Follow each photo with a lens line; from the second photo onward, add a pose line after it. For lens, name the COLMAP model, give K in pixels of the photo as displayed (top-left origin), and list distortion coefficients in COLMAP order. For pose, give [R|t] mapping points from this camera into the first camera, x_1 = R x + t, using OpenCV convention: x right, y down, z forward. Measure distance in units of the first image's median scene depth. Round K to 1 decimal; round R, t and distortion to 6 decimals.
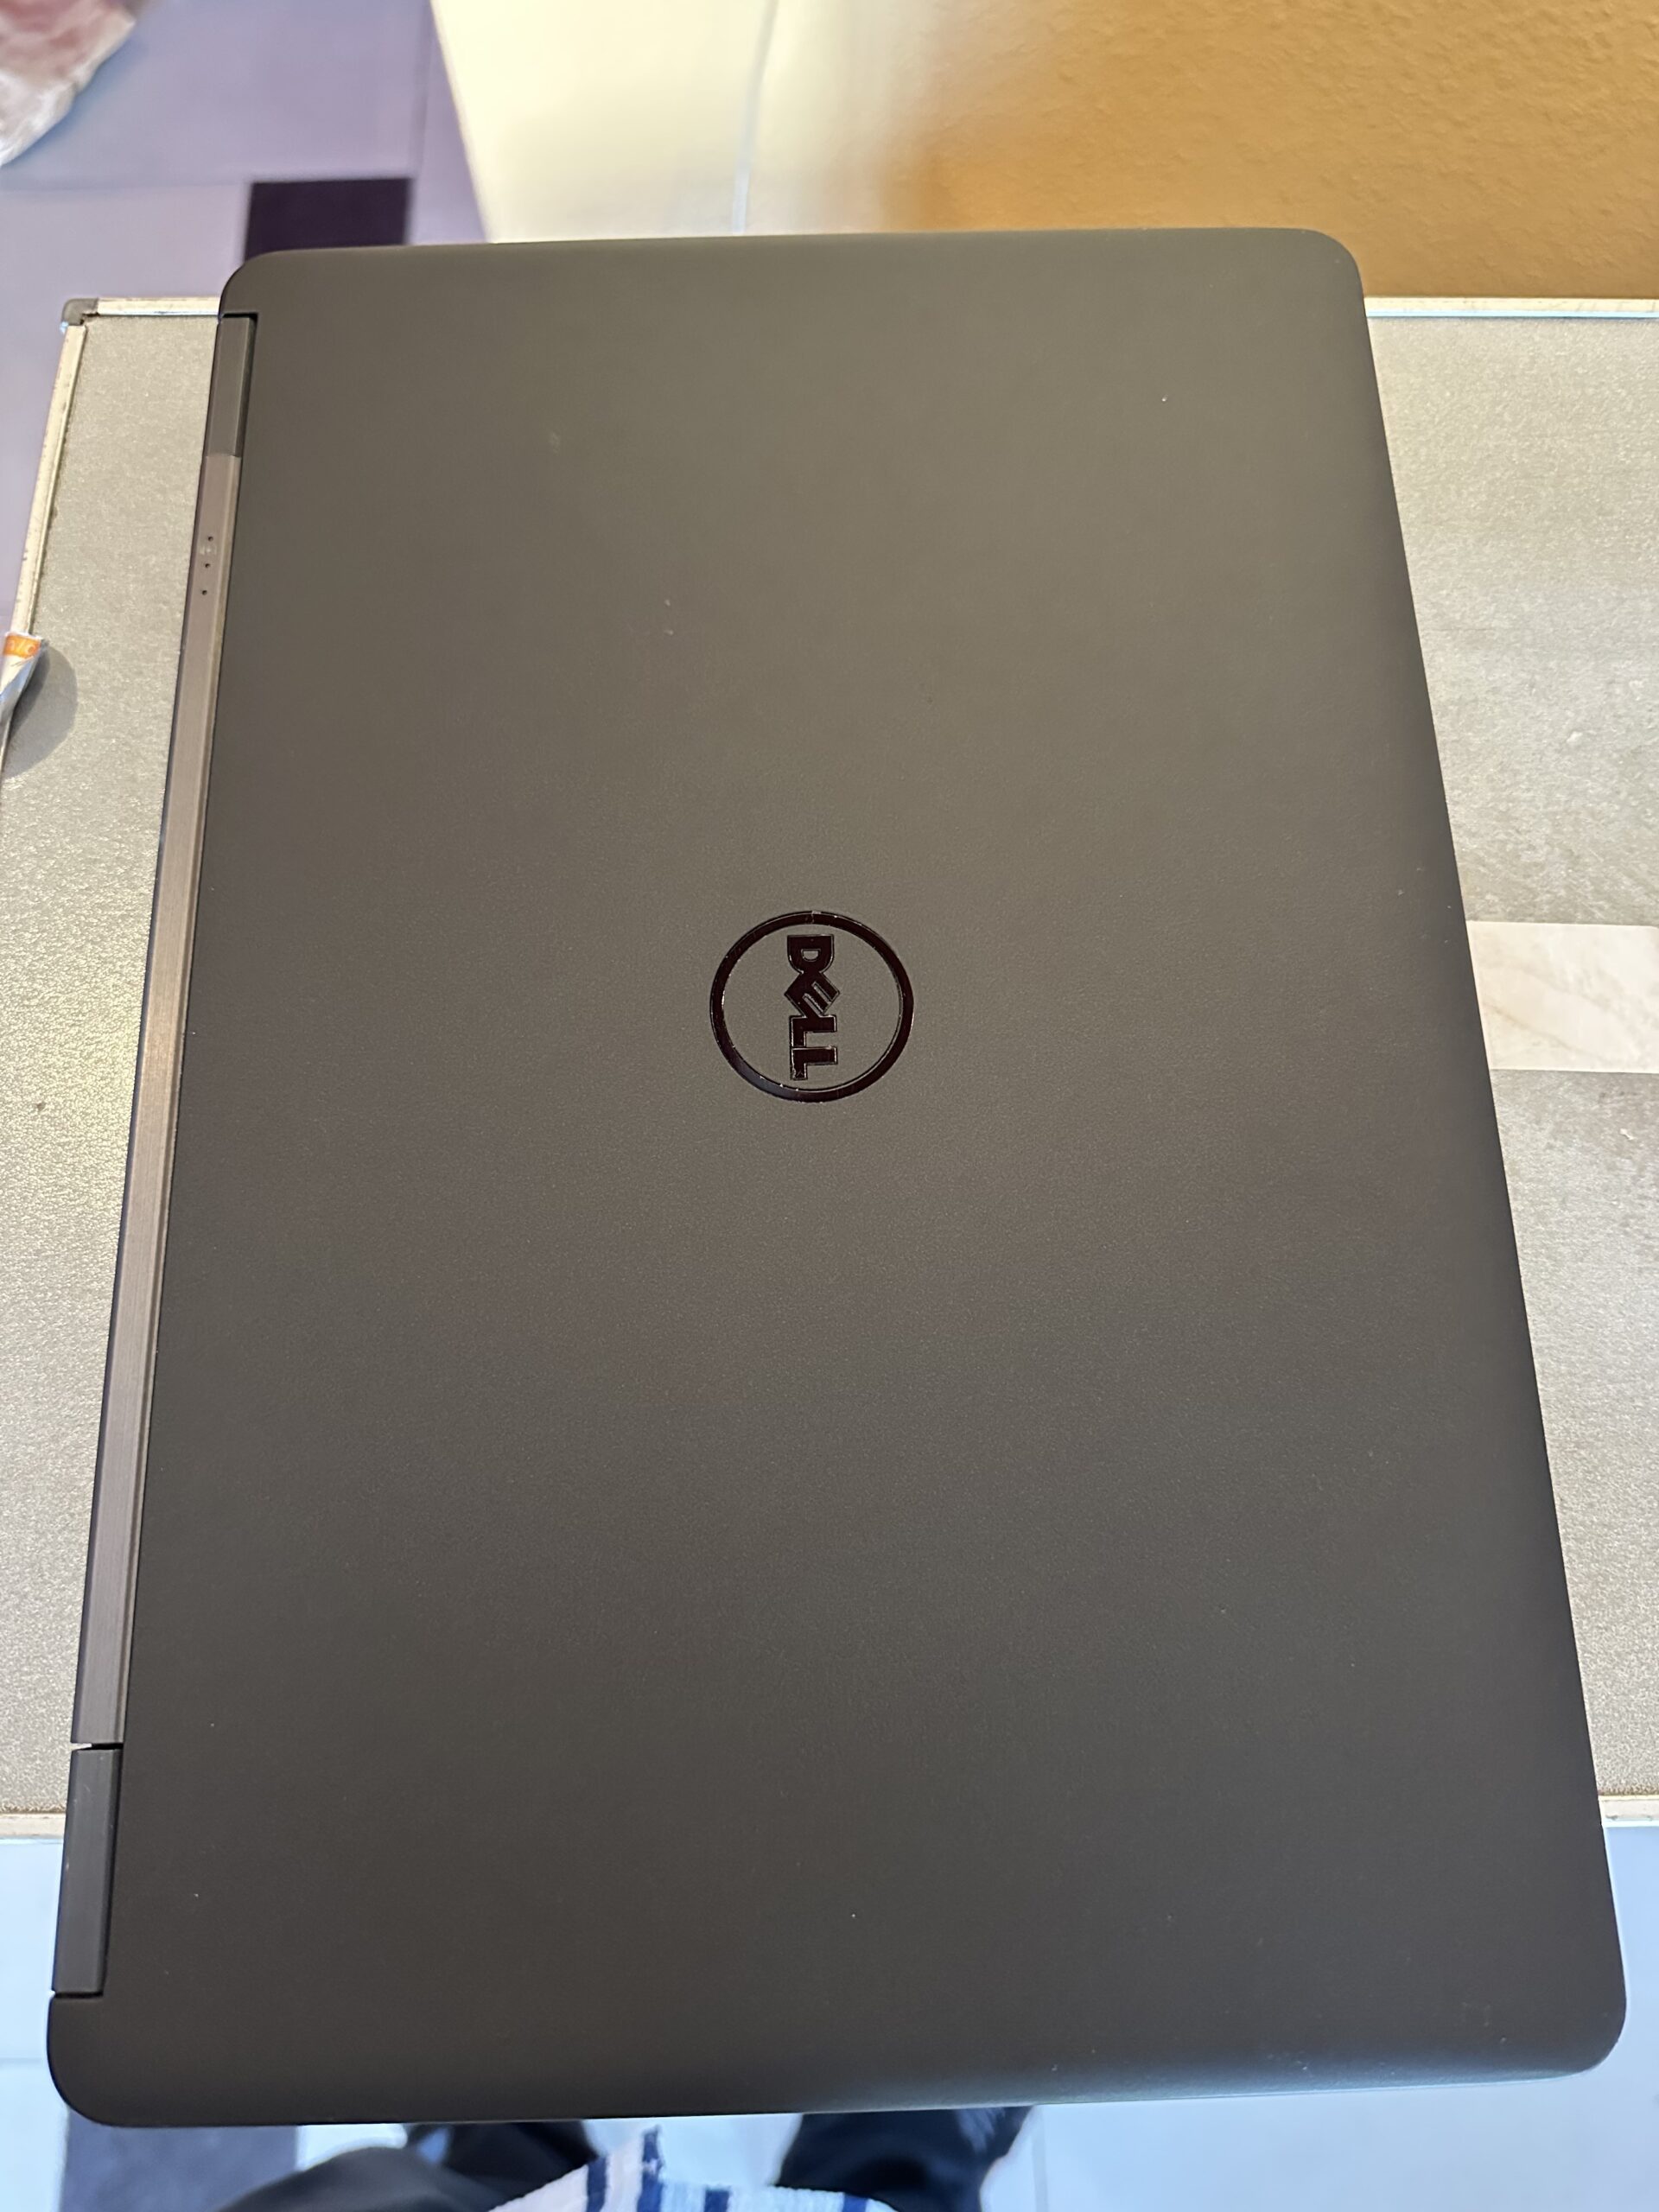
lens RADIAL K [[1567.0, 0, 831.3], [0, 1567.0, 1102.7], [0, 0, 1]] dist [-0.027258, 0.001689]
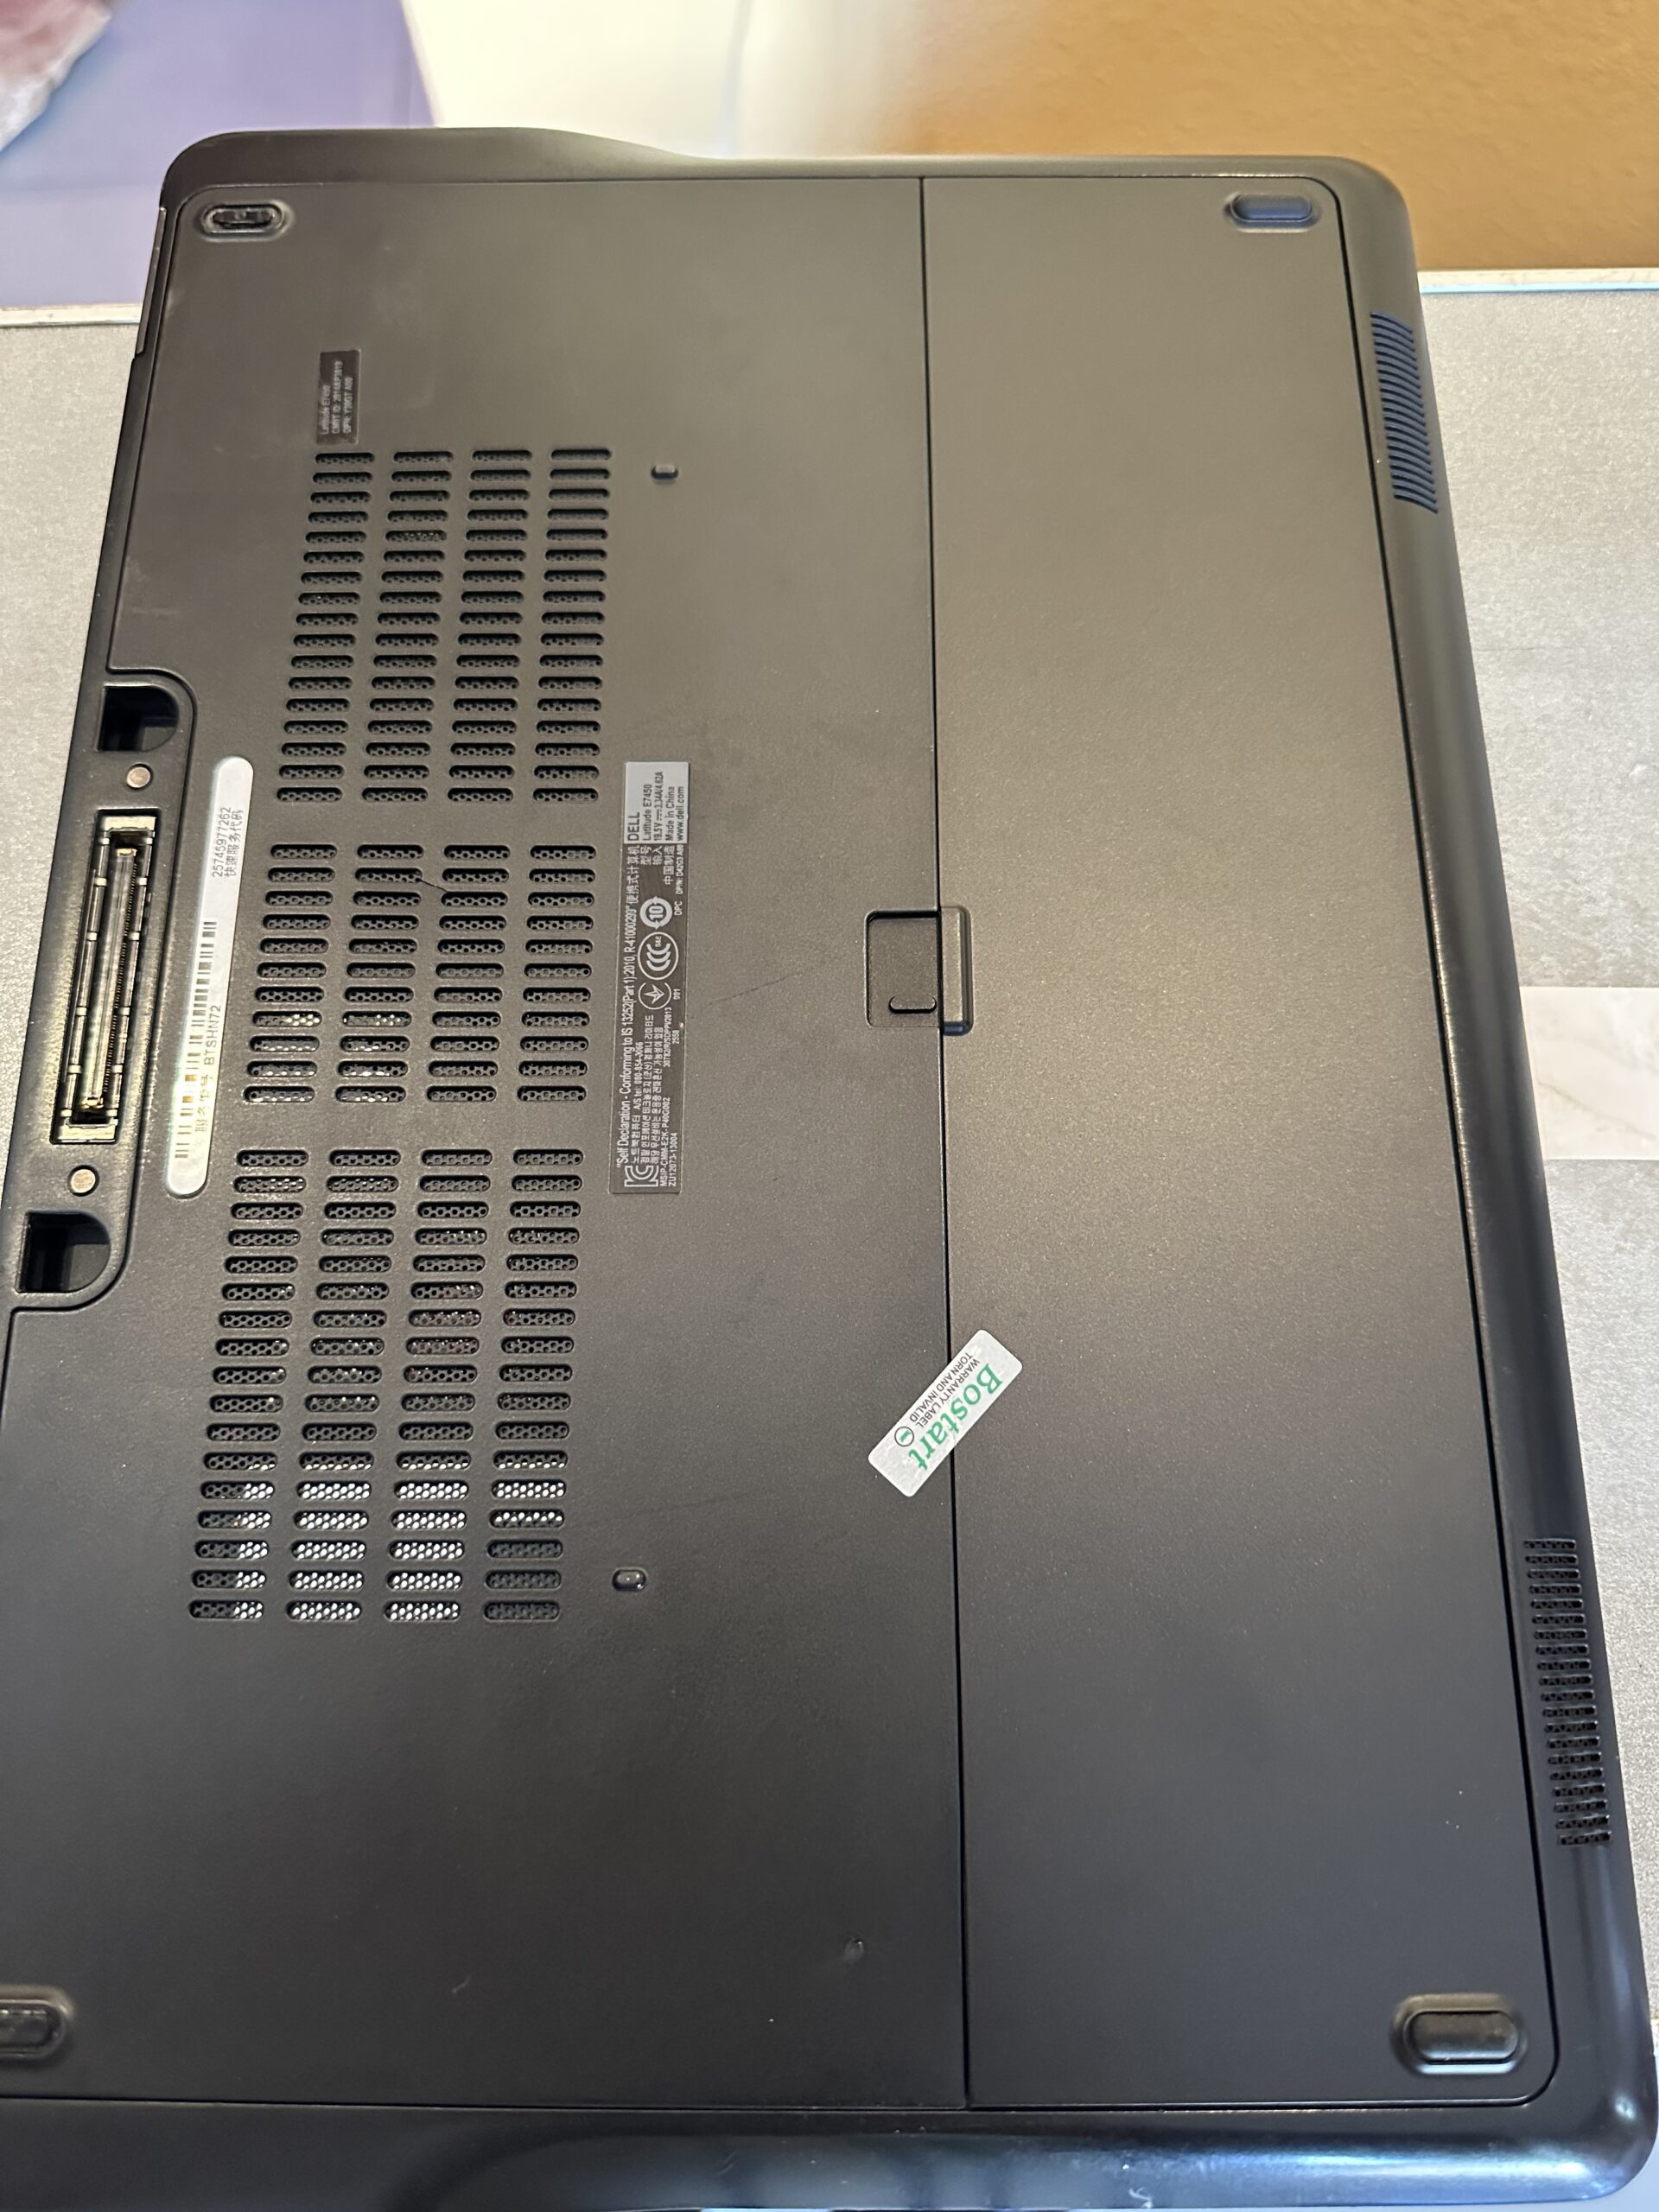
lens RADIAL K [[1567.0, 0, 827.6], [0, 1567.0, 1108.4], [0, 0, 1]] dist [-0.027258, 0.001689]
pose [[0.999770, -0.016945, -0.013164, 0.027785], [0.017100, 0.999785, 0.011739, -0.061419], [0.012962, -0.011961, 0.999844, 0.111918]]
